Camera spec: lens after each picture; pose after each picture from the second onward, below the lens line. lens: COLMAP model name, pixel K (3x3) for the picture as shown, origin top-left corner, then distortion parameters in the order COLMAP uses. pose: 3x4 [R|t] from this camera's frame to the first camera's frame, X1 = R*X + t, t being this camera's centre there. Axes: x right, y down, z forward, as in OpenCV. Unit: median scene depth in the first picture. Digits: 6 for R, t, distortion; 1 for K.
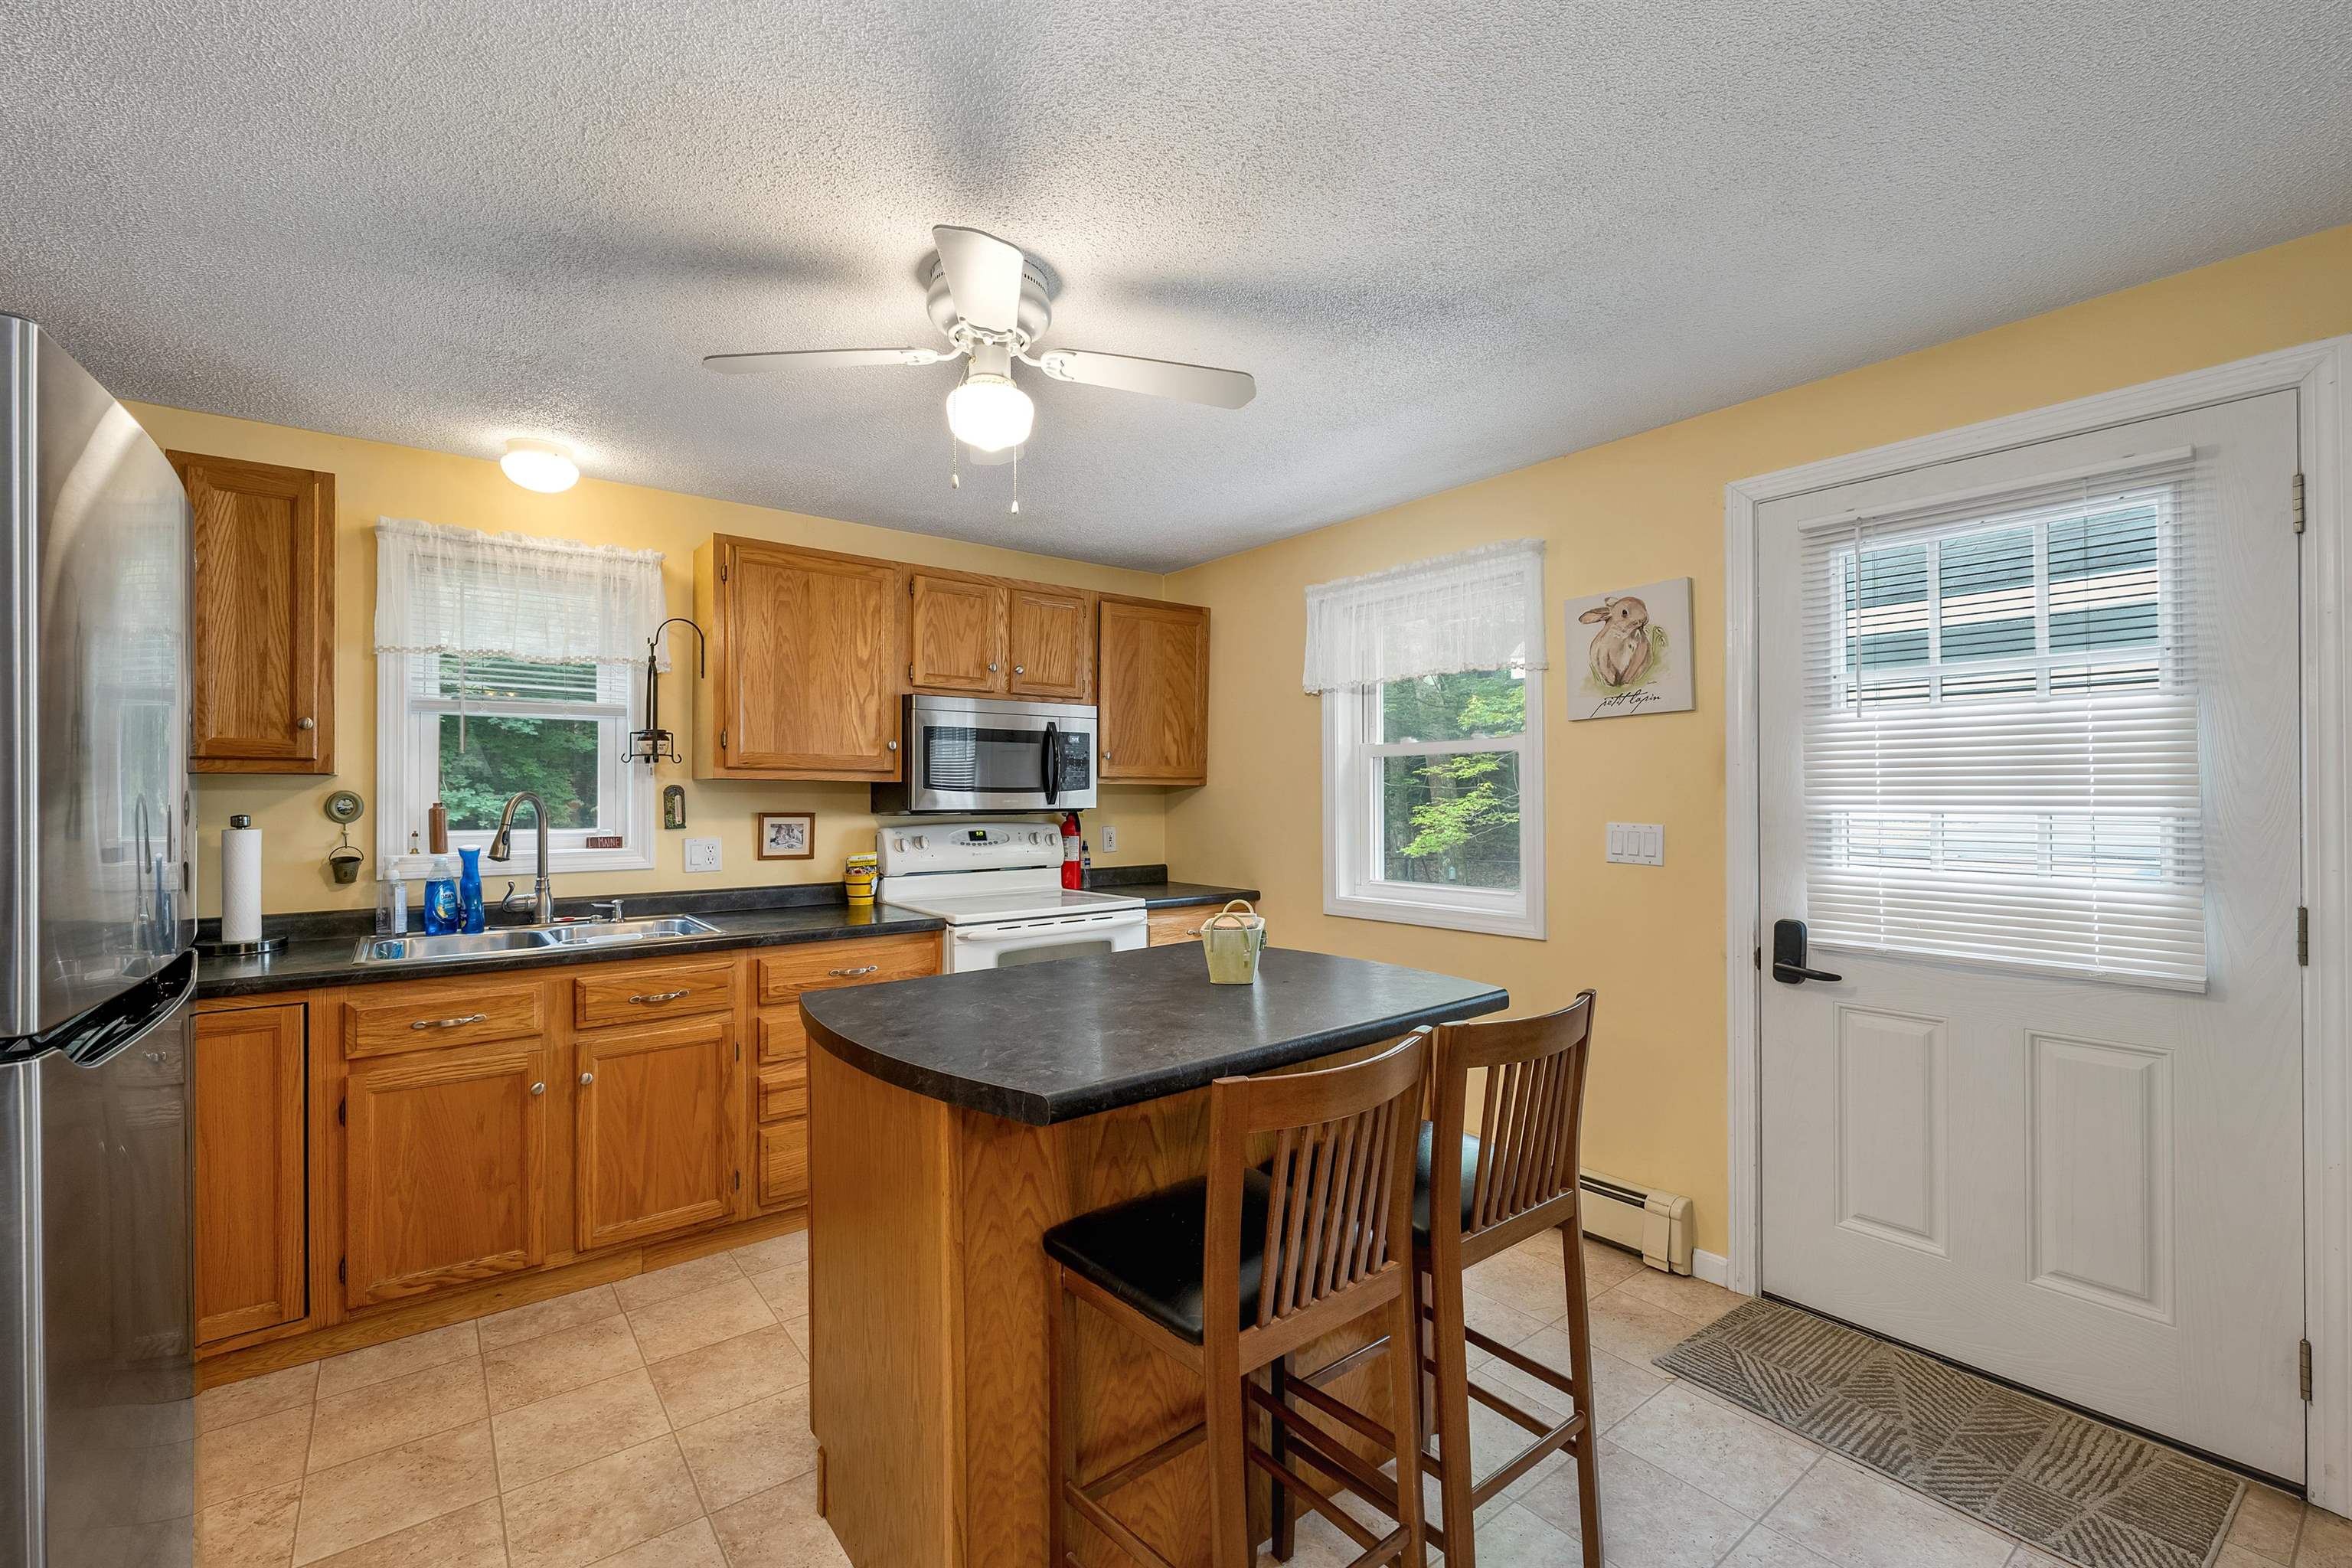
lens RADIAL K [[964.0, 0, 1169.6], [0, 964.0, 789.3], [0, 0, 1]] dist [0.000882, 0.000001]
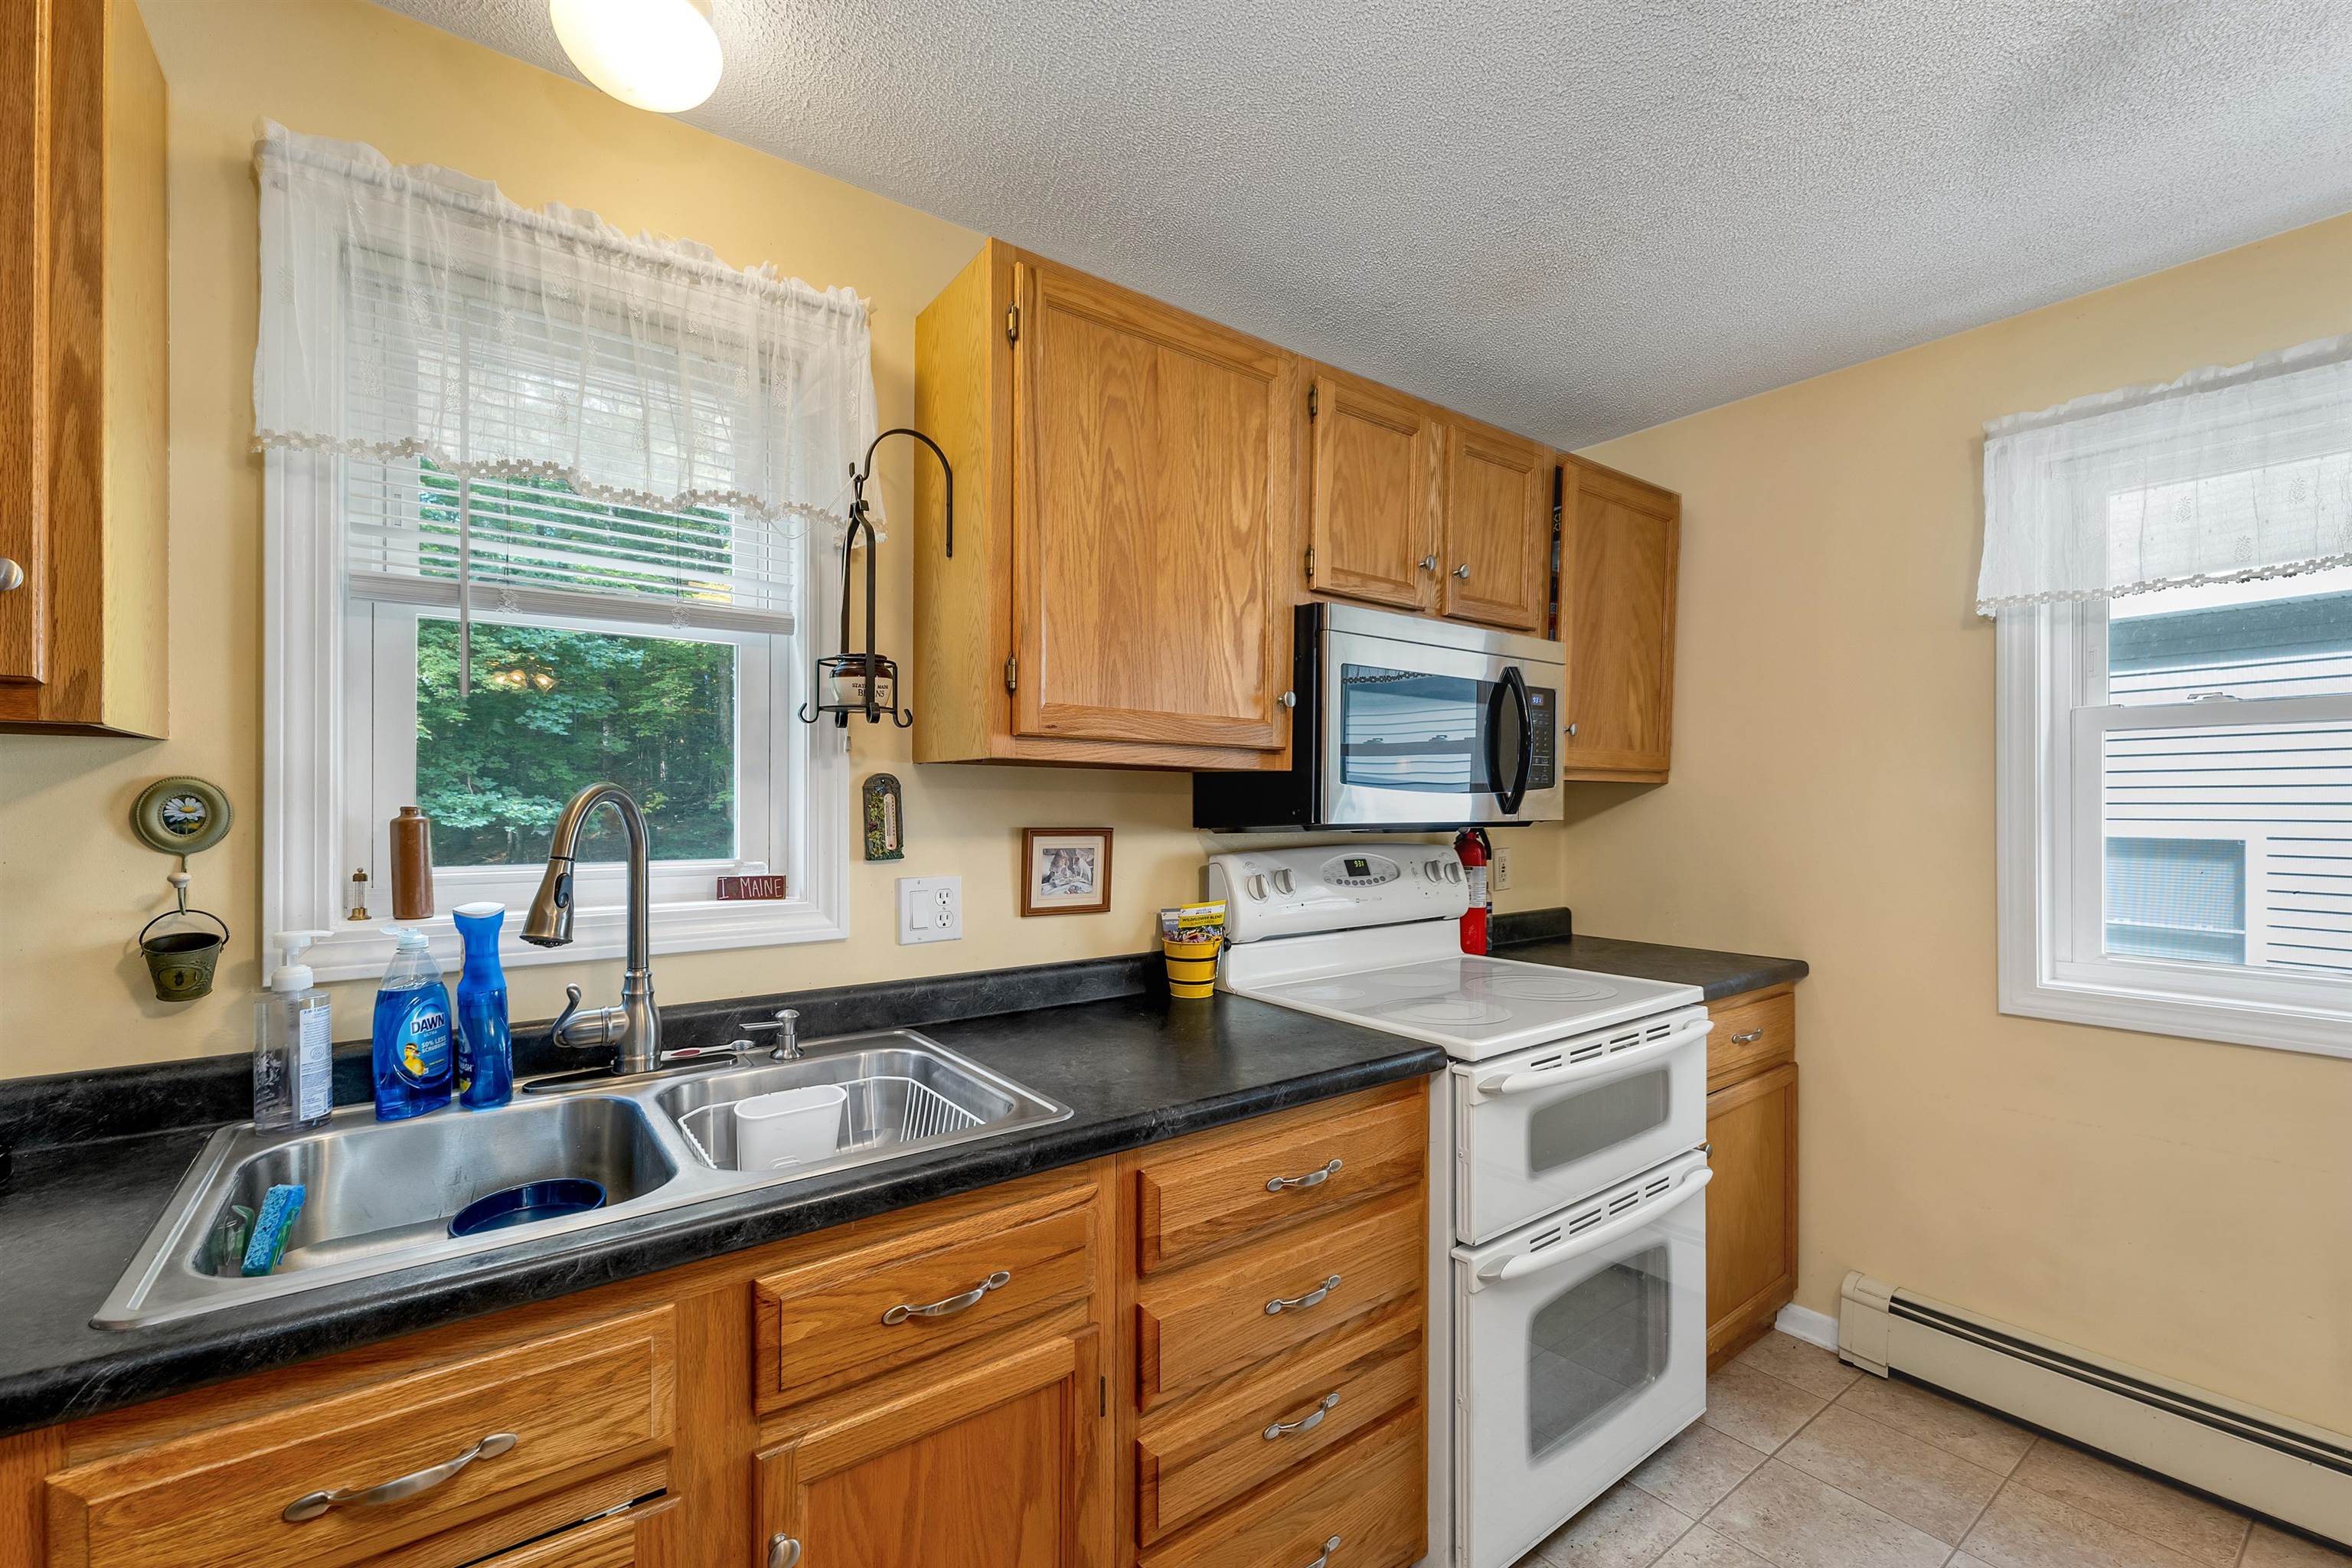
lens RADIAL K [[967.9, 0, 1175.7], [0, 967.9, 802.3], [0, 0, 1]] dist [0.001161, -0.000231]
pose [[0.999852, 0.004412, -0.016659, -0.362025], [-0.004314, 0.999973, 0.005937, 0.007402], [0.016684, -0.005864, 0.999844, 0.508959]]
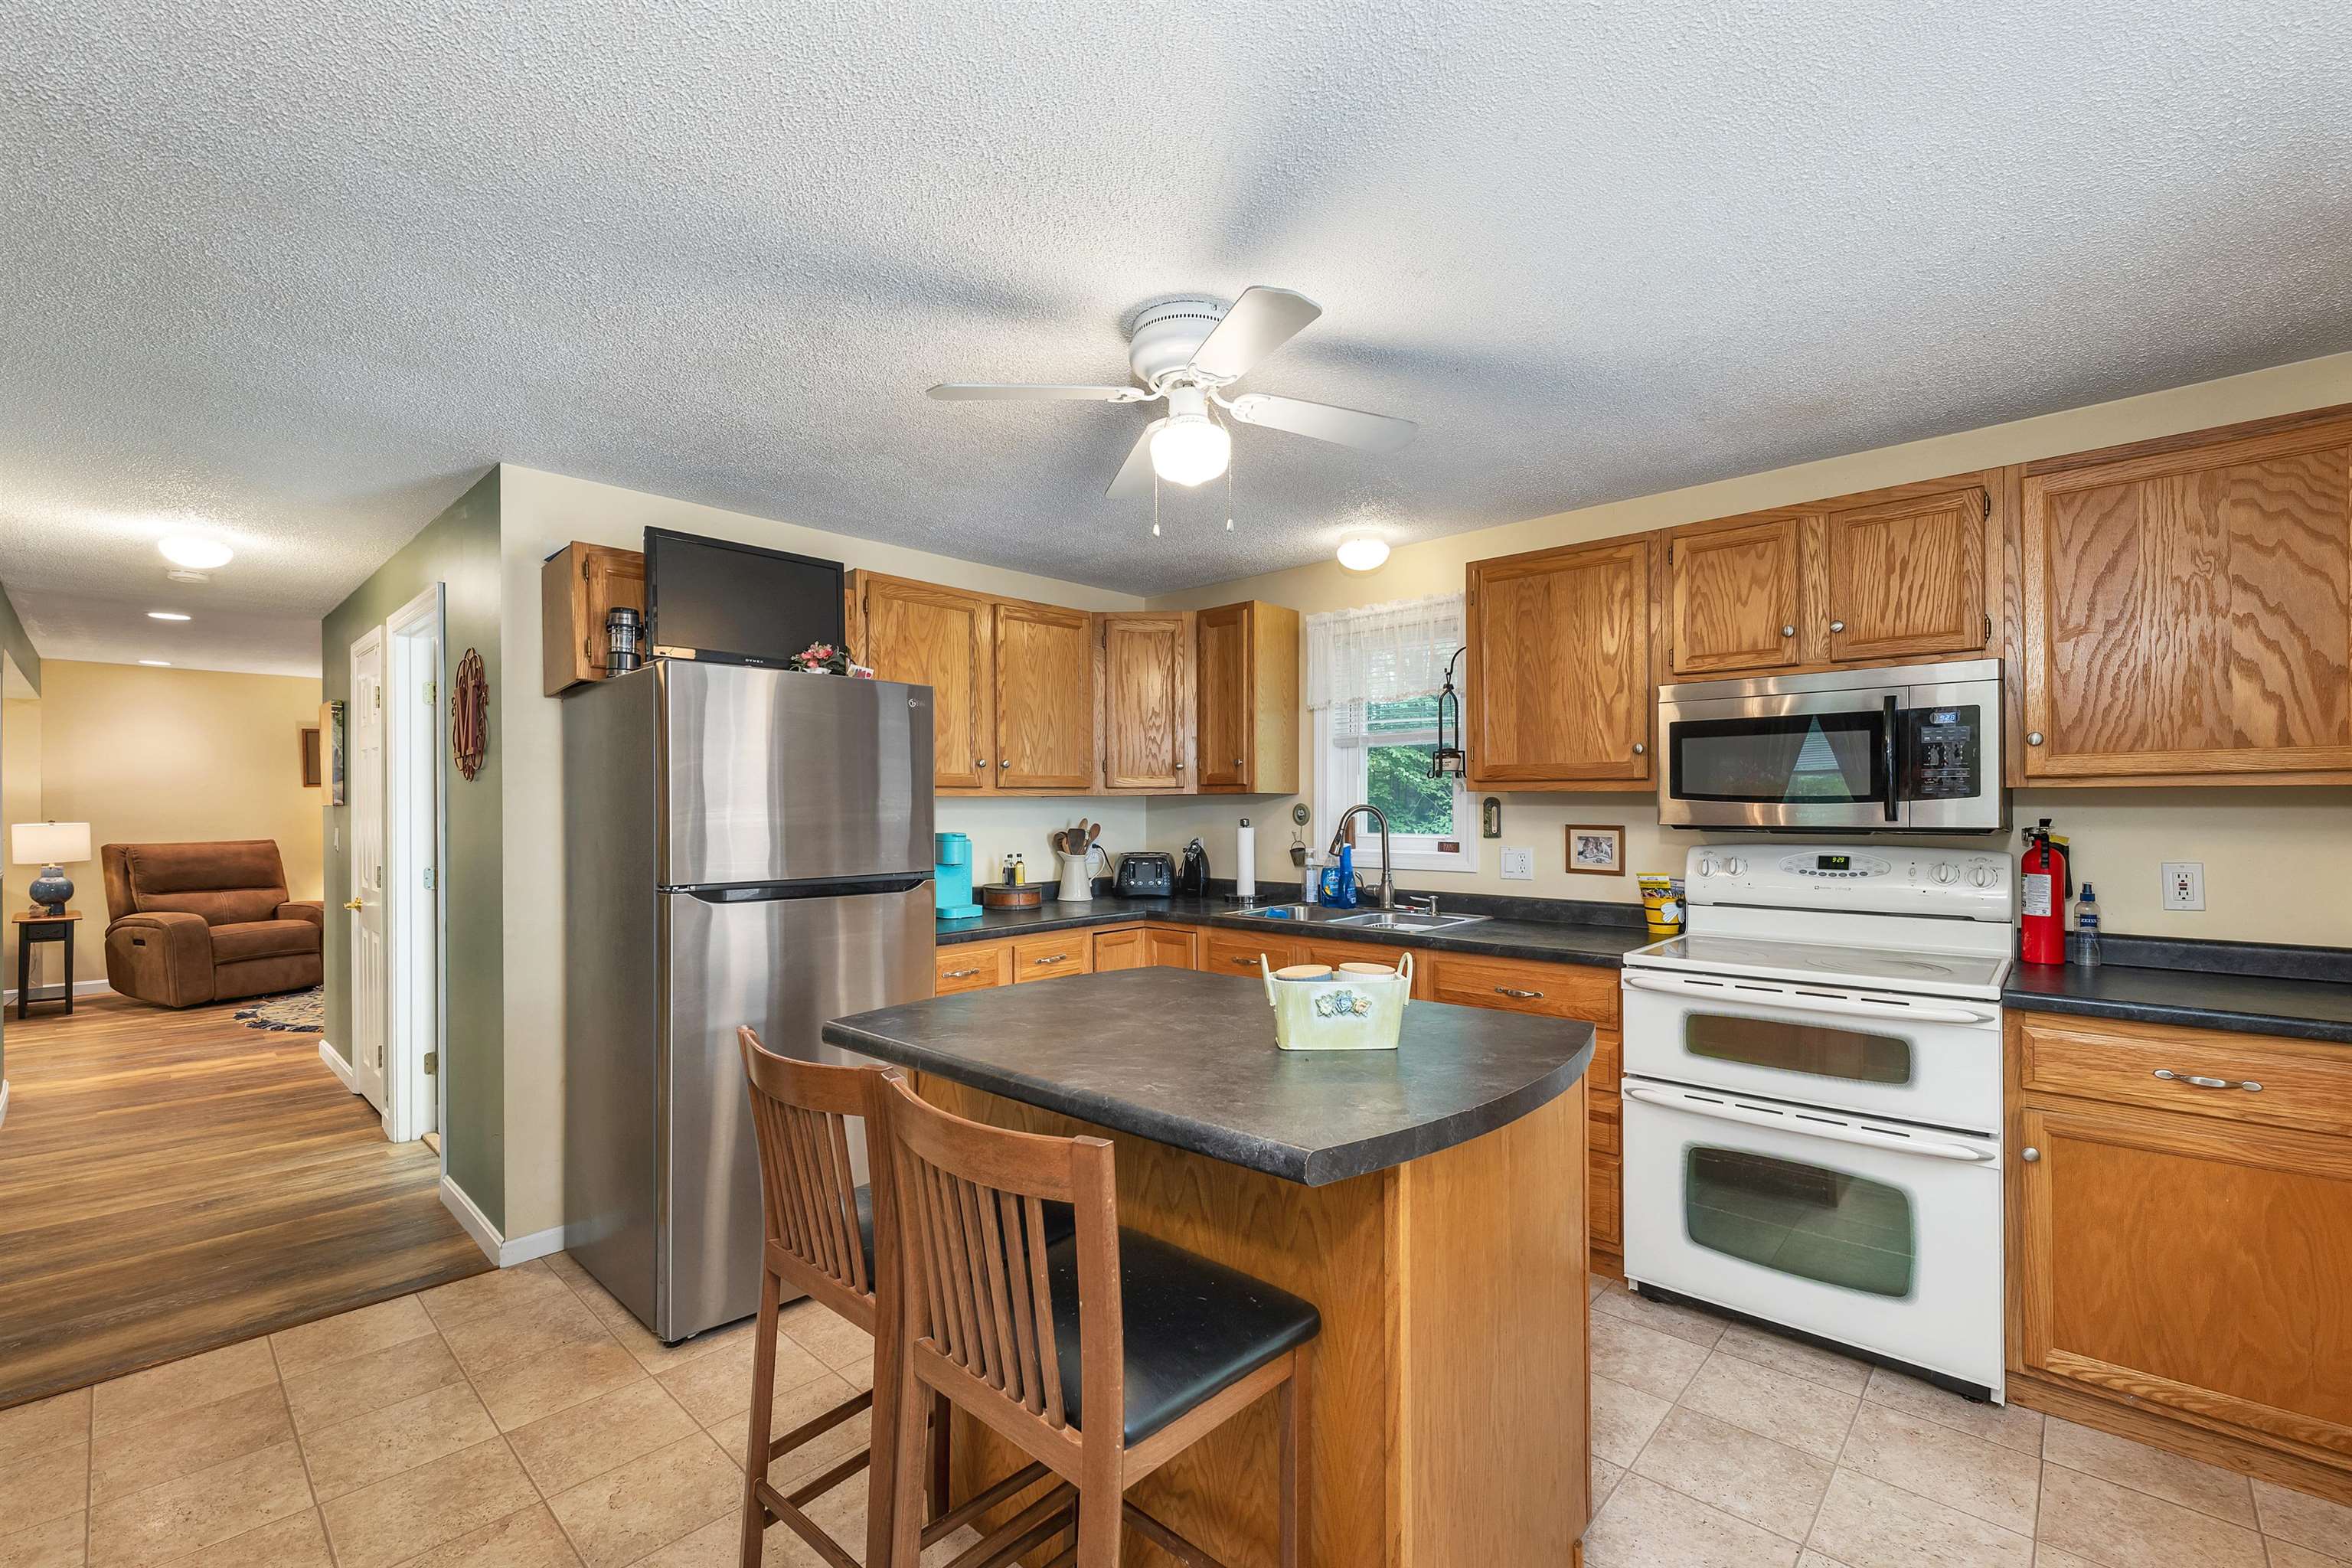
lens RADIAL K [[994.1, 0, 1166.8], [0, 994.1, 804.5], [0, 0, 1]] dist [-0.000408, -0.000074]
pose [[0.162681, -0.000100, -0.986679, 0.548066], [0.009469, 0.999954, 0.001460, -0.001287], [0.986633, -0.009581, 0.162674, 0.471788]]
